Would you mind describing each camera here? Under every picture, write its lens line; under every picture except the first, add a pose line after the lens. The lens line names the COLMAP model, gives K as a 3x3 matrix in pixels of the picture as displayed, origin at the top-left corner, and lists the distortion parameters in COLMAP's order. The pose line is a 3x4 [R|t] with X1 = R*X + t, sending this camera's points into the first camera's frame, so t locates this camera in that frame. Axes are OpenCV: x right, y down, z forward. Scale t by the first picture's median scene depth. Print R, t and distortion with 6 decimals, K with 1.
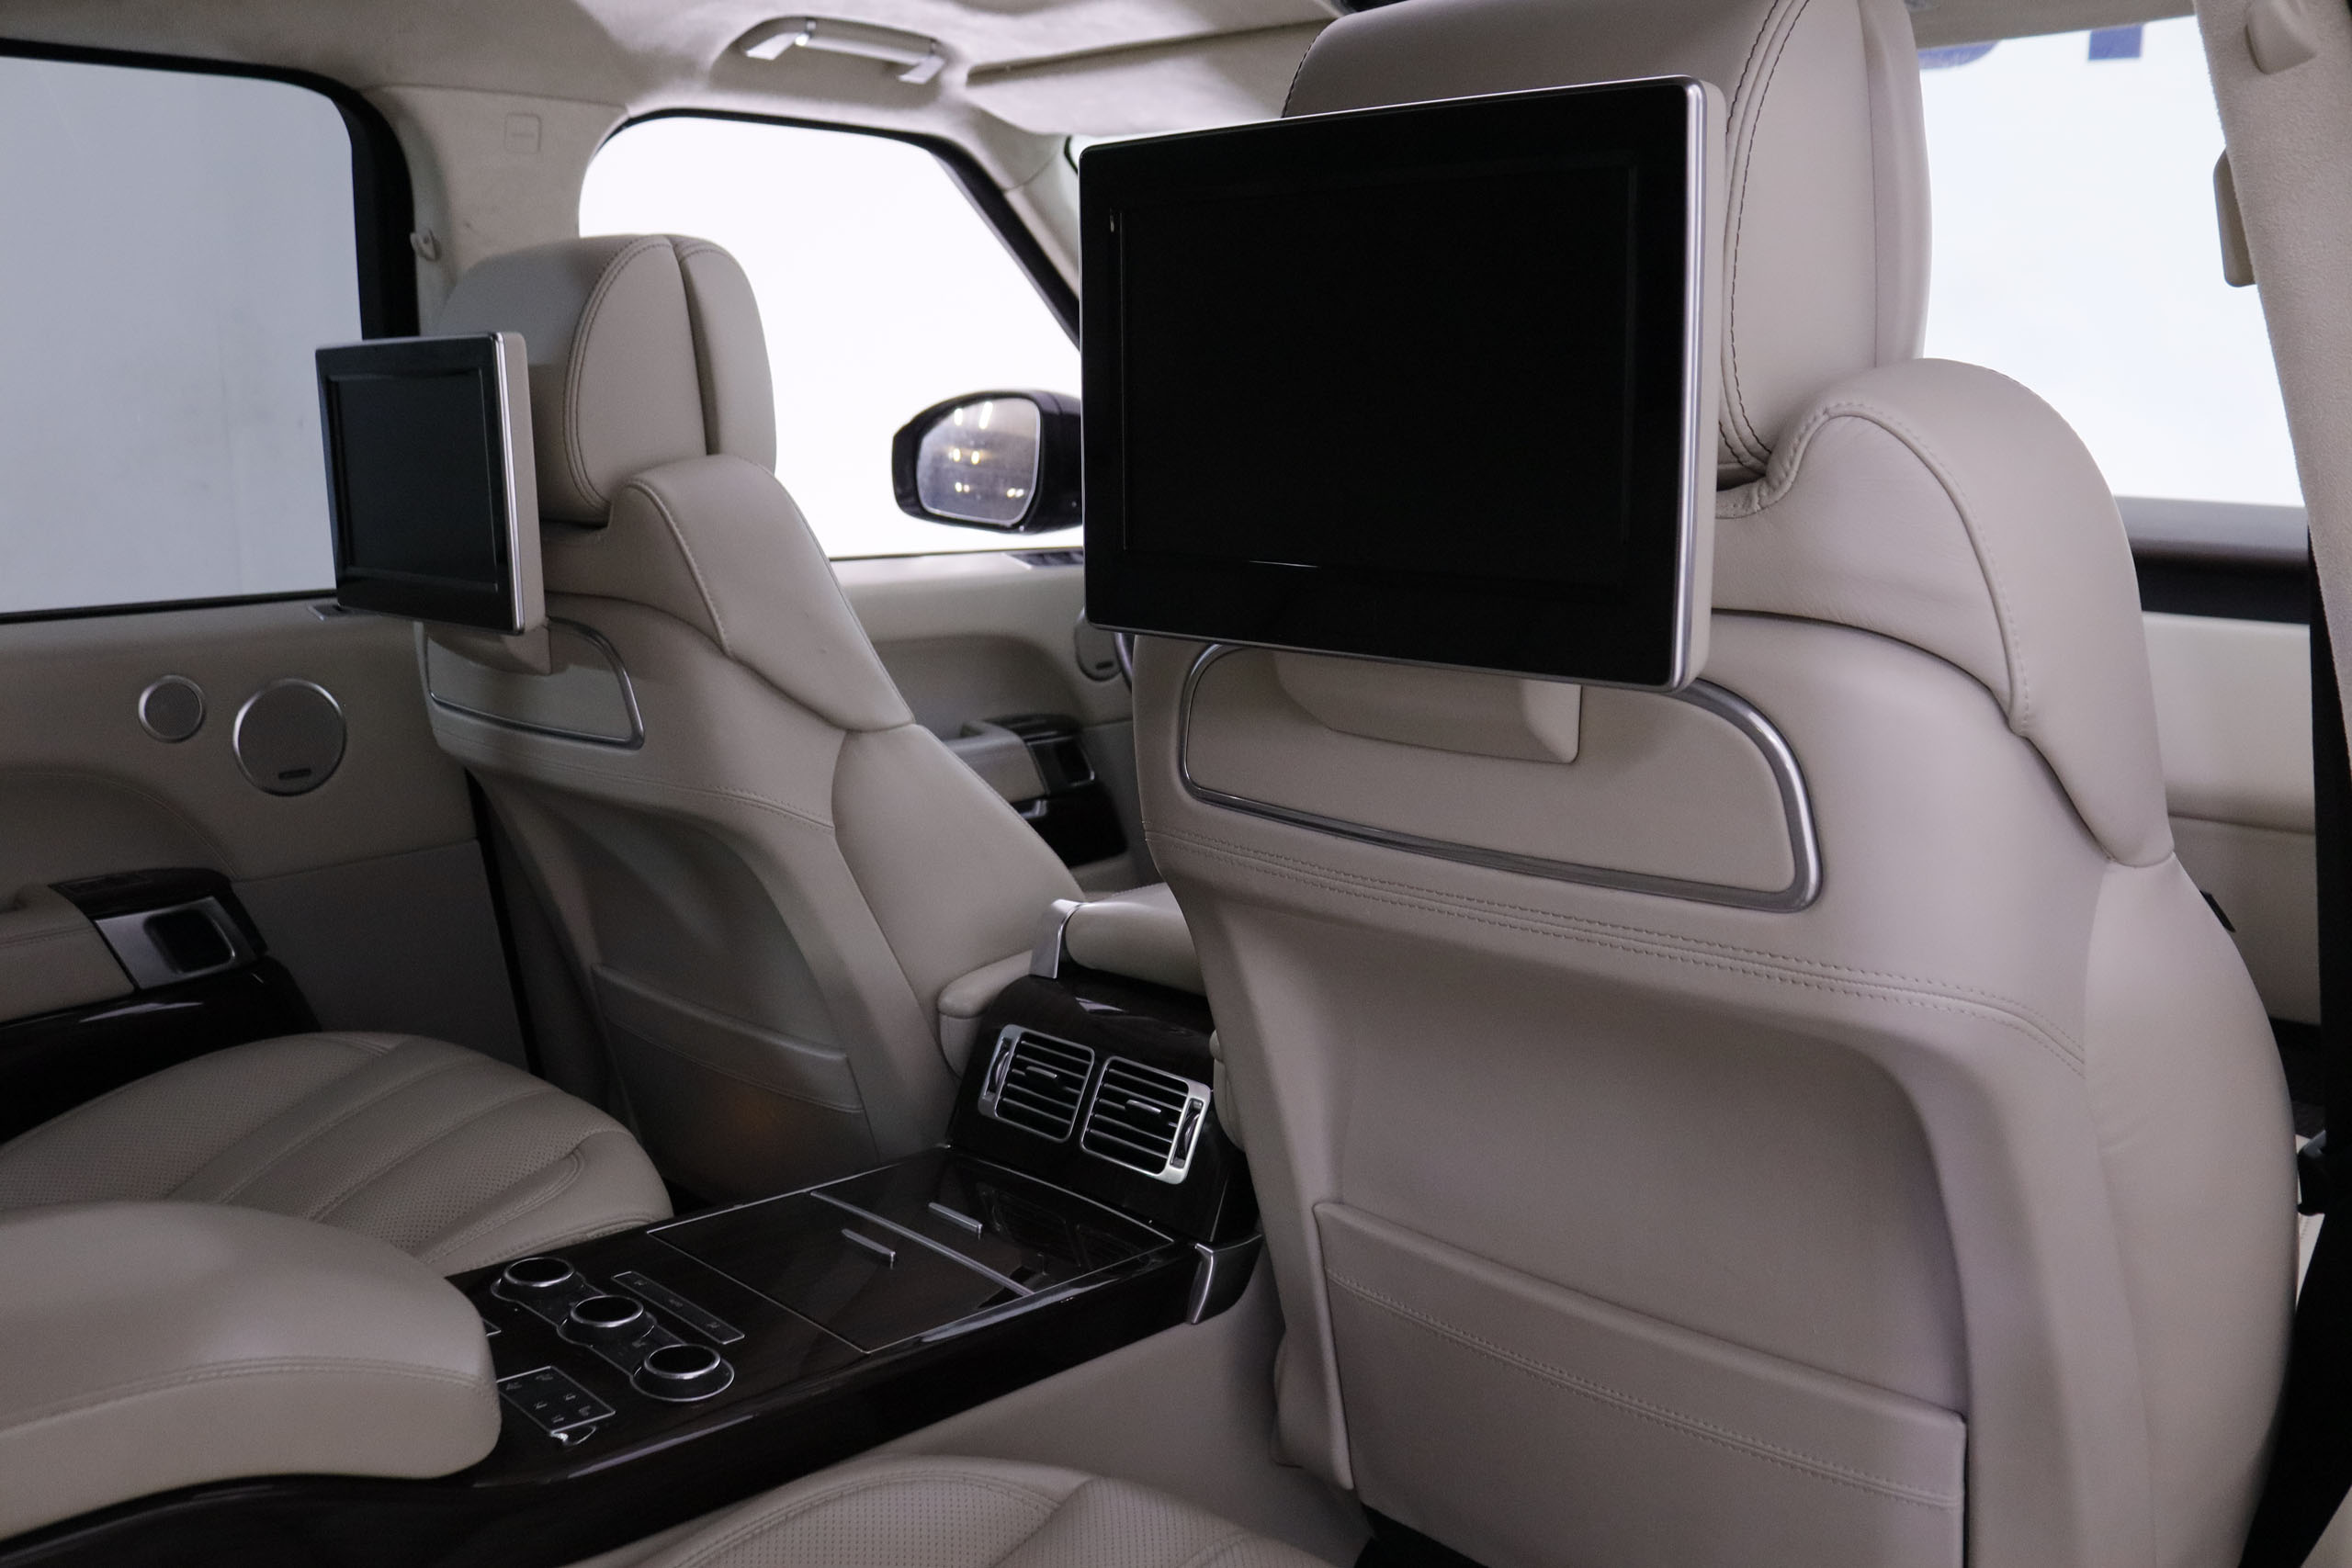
lens RADIAL K [[1904.6, 0, 1173.9], [0, 1904.6, 793.9], [0, 0, 1]] dist [-0.153919, 0.079351]
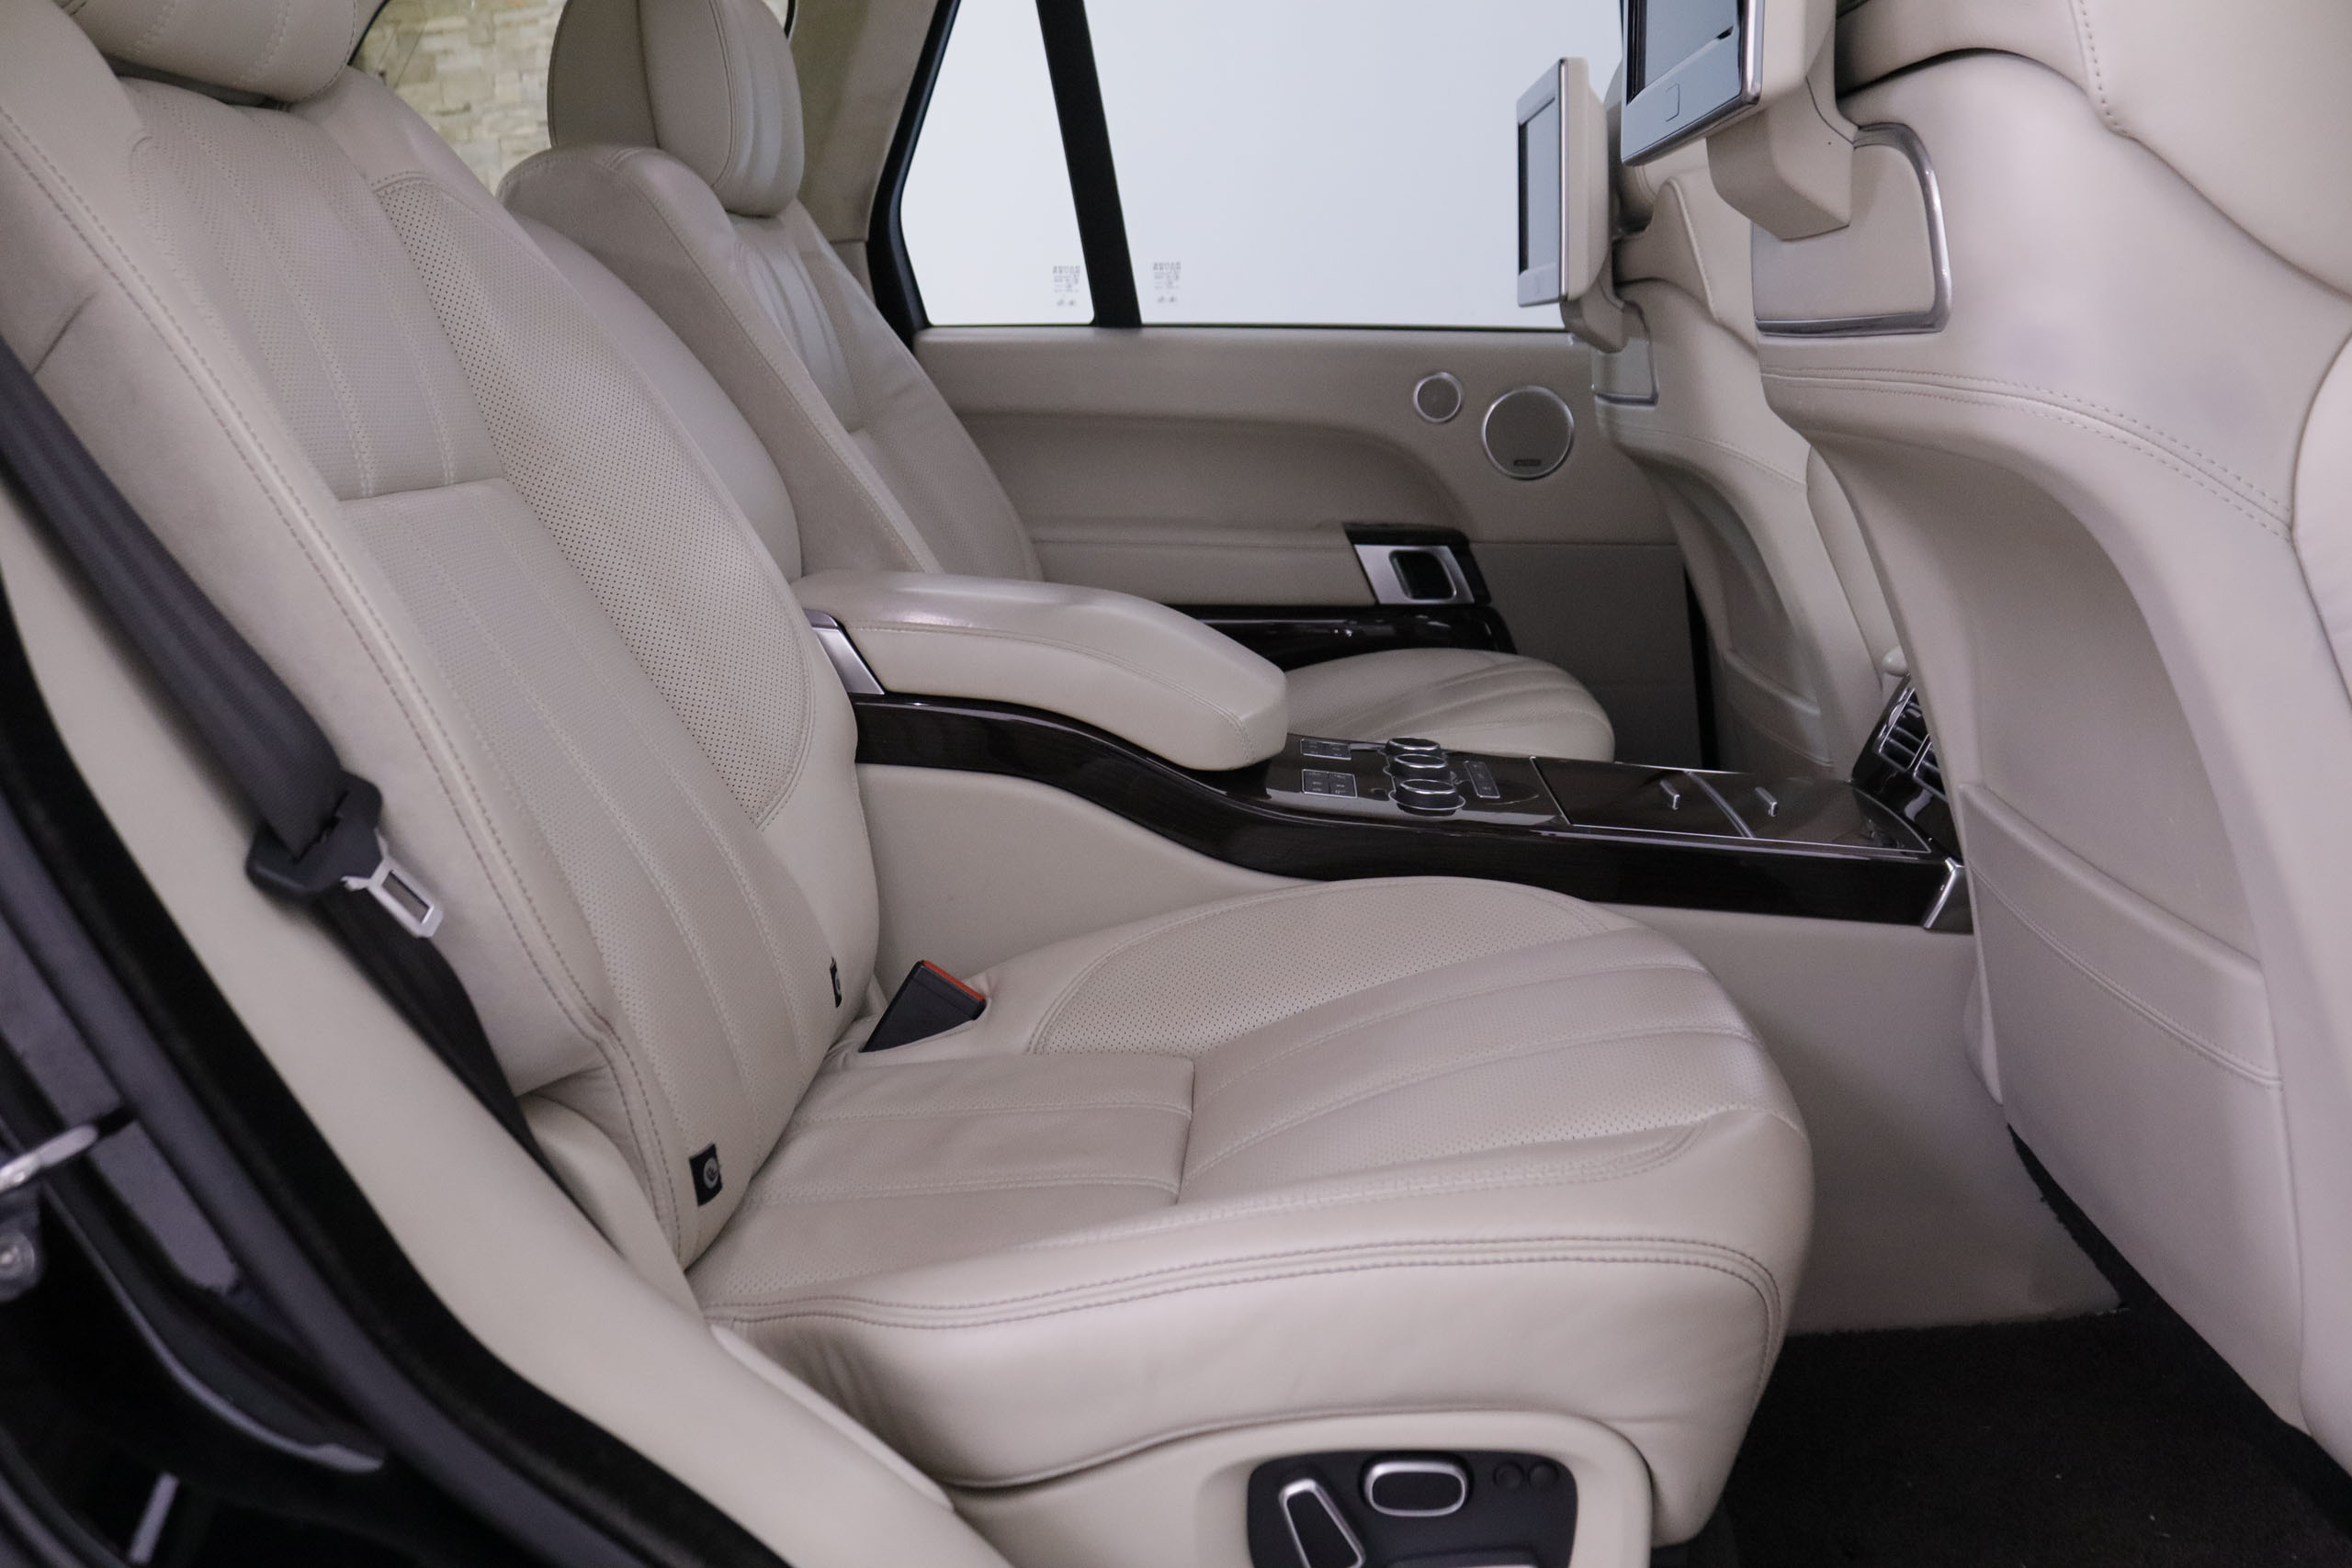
lens RADIAL K [[1904.6, 0, 1172.6], [0, 1904.6, 774.5], [0, 0, 1]] dist [-0.153919, 0.079351]
pose [[0.638613, 0.168442, -0.750867, 0.398935], [-0.154569, 0.983941, 0.089266, 0.130232], [0.753845, 0.059054, 0.654393, -0.011928]]
